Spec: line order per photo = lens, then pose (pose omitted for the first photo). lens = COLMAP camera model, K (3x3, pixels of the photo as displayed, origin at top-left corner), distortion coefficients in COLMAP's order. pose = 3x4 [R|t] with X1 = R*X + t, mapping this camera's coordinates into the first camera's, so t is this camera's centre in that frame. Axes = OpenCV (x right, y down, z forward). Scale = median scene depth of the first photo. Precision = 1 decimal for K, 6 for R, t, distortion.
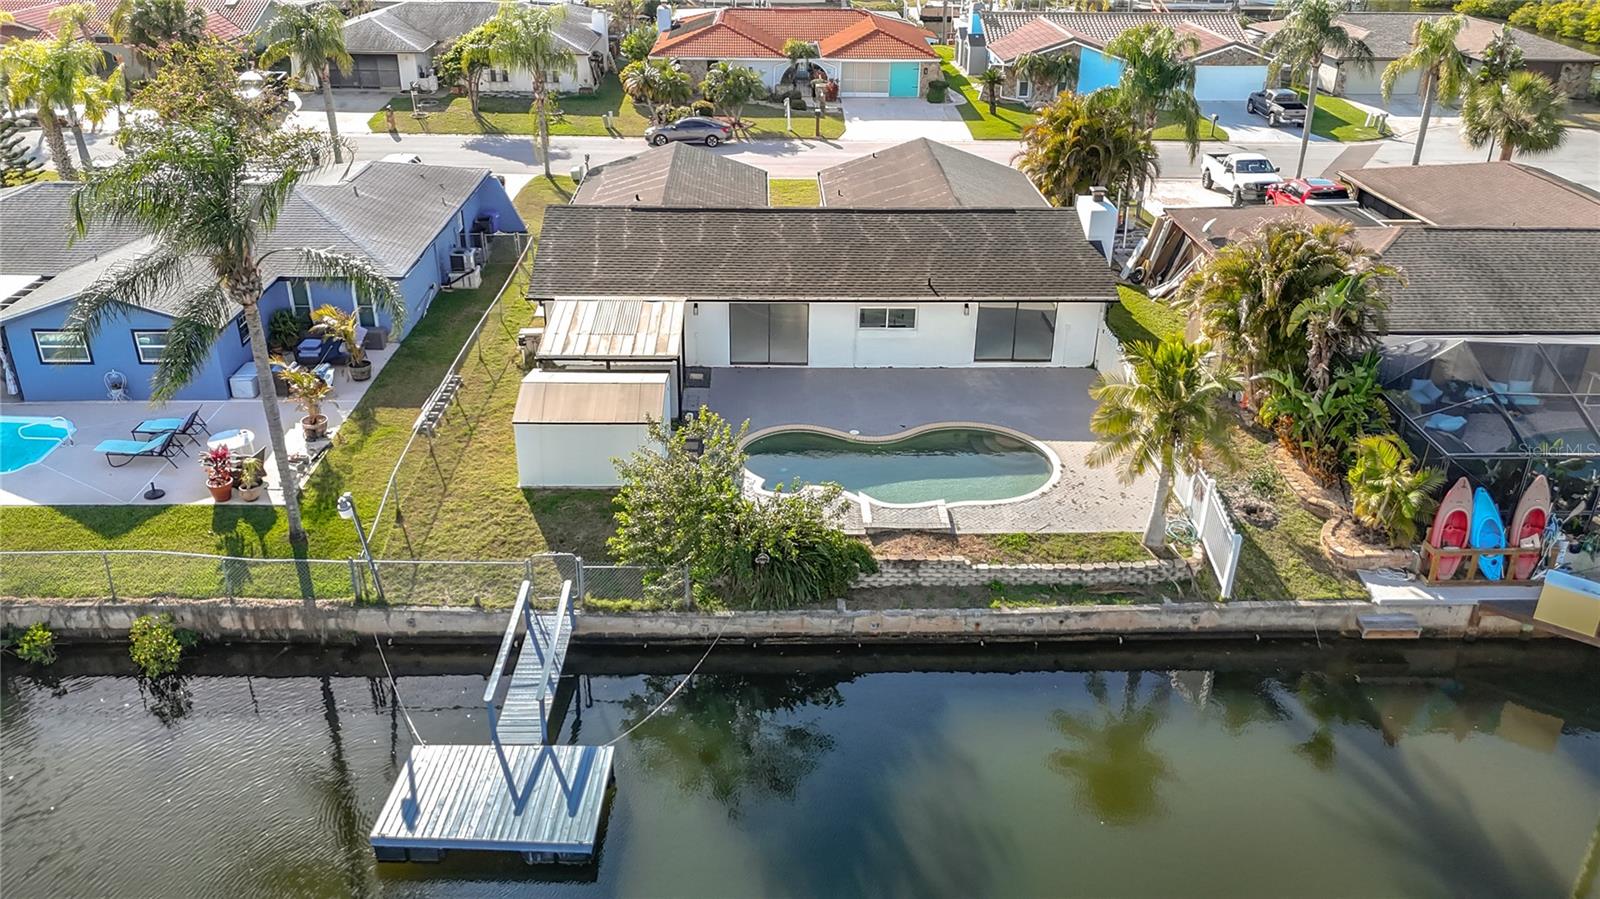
lens RADIAL K [[1192.8, 0, 801.0], [0, 1192.8, 431.9], [0, 0, 1]] dist [0.065086, -0.080473]
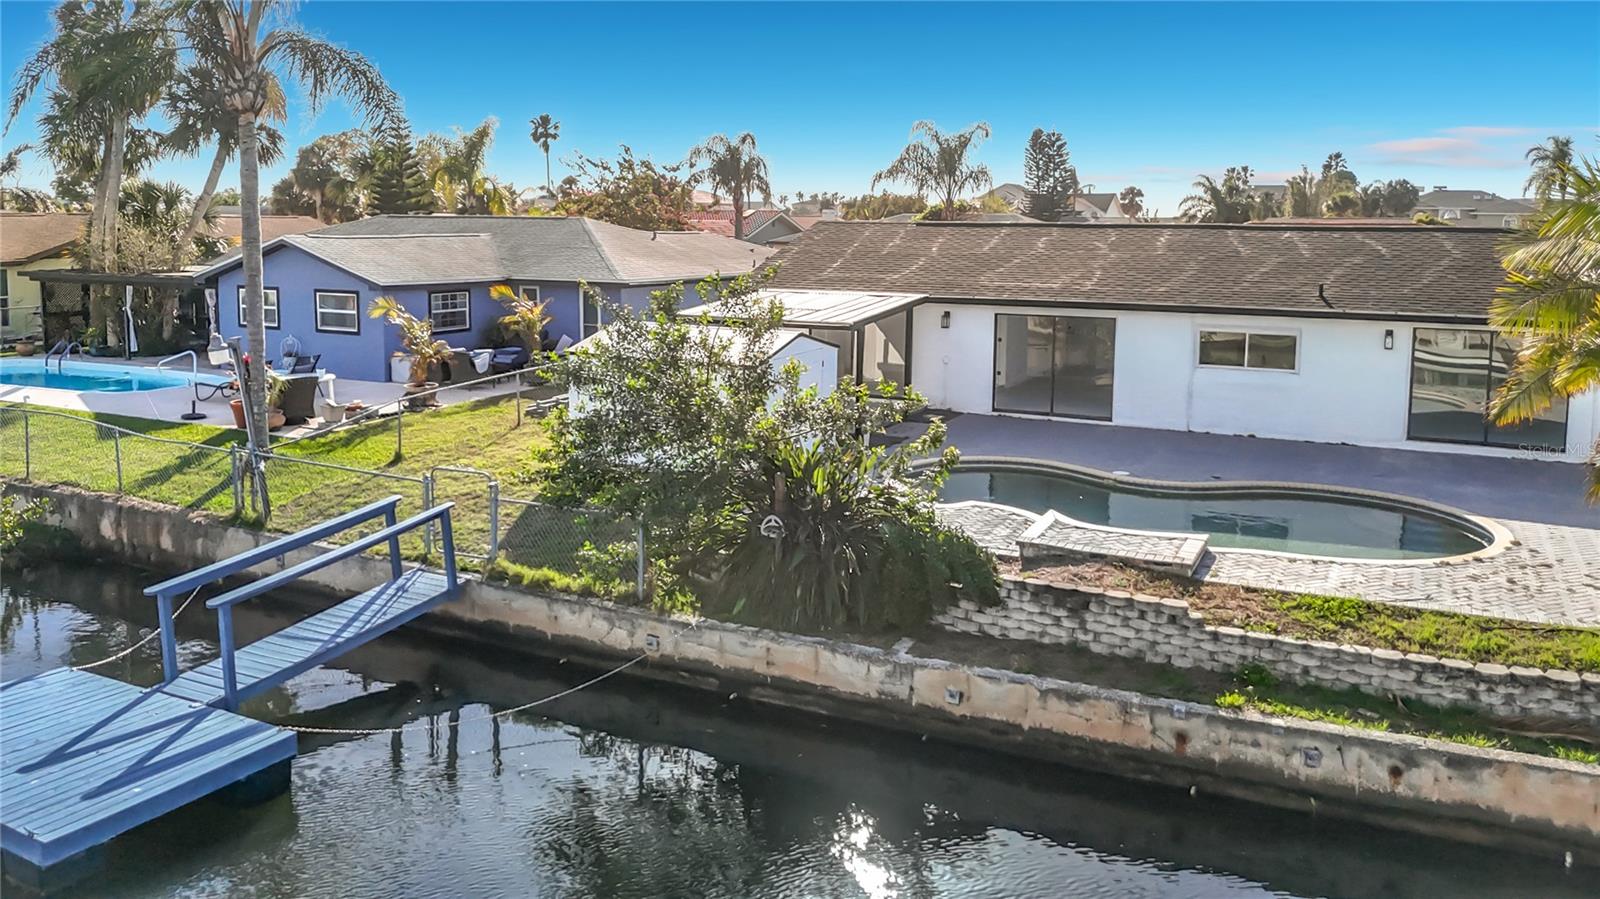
lens RADIAL K [[1235.5, 0, 801.3], [0, 1235.5, 369.5], [0, 0, 1]] dist [0.000546, -0.011818]
pose [[0.880921, 0.050255, -0.470588, 0.224438], [-0.206467, 0.935542, -0.286589, 0.187958], [0.425852, 0.349623, 0.834514, 0.505500]]
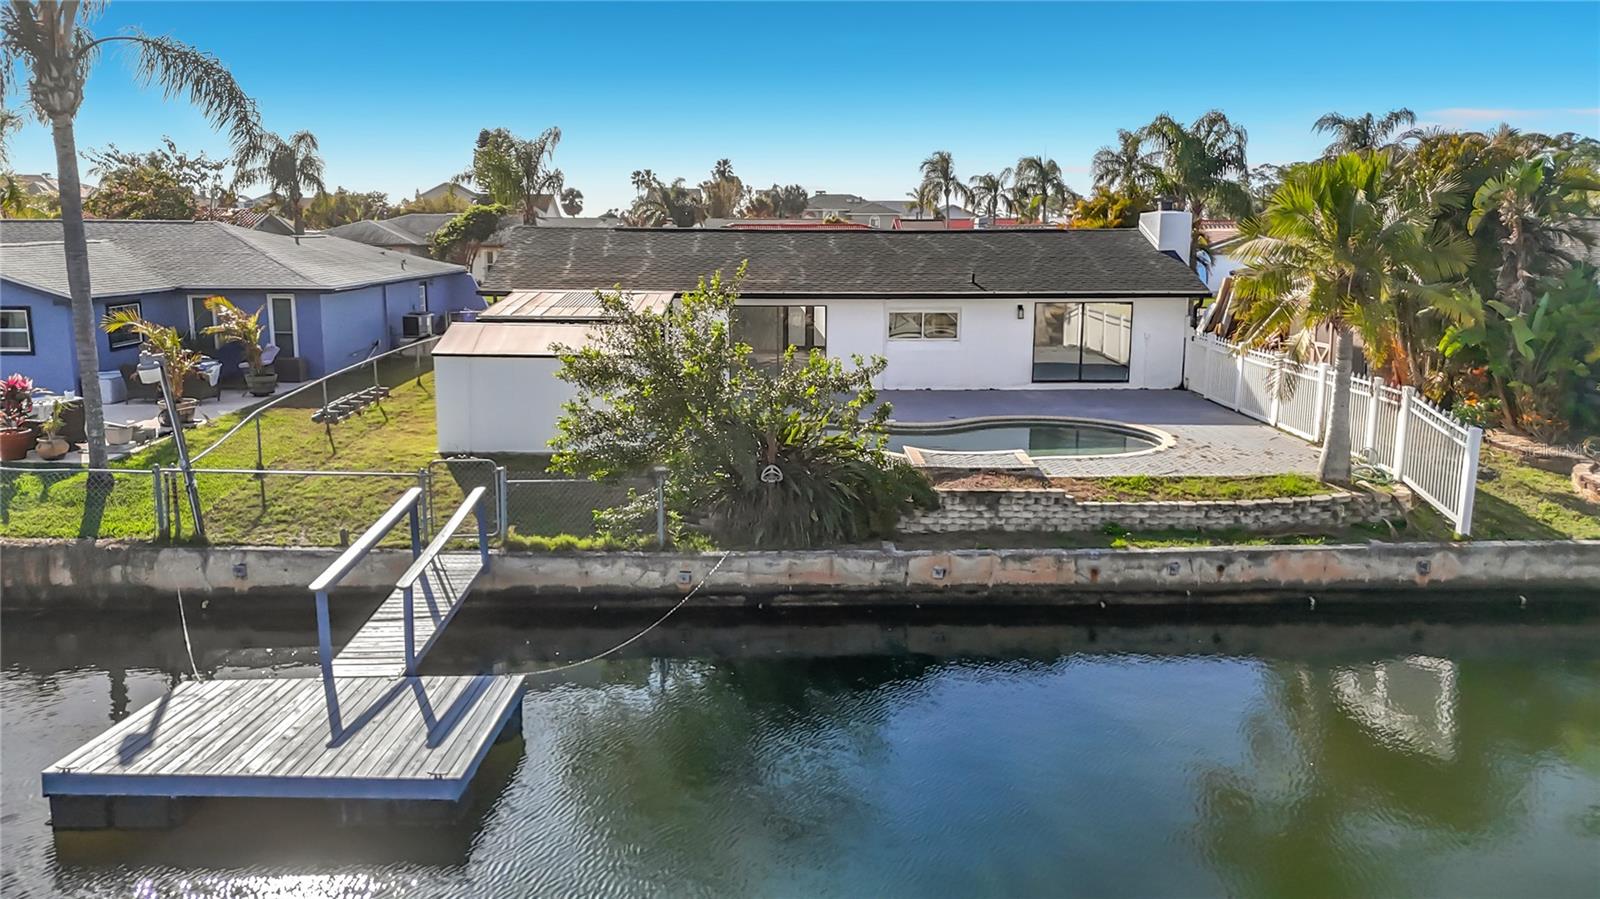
lens RADIAL K [[1169.6, 0, 800.9], [0, 1169.6, 431.8], [0, 0, 1]] dist [0.067350, -0.006665]
pose [[0.999919, -0.012295, -0.003144, -0.012579], [0.010929, 0.960187, -0.279143, 0.260053], [0.006451, 0.279087, 0.960244, 0.339067]]
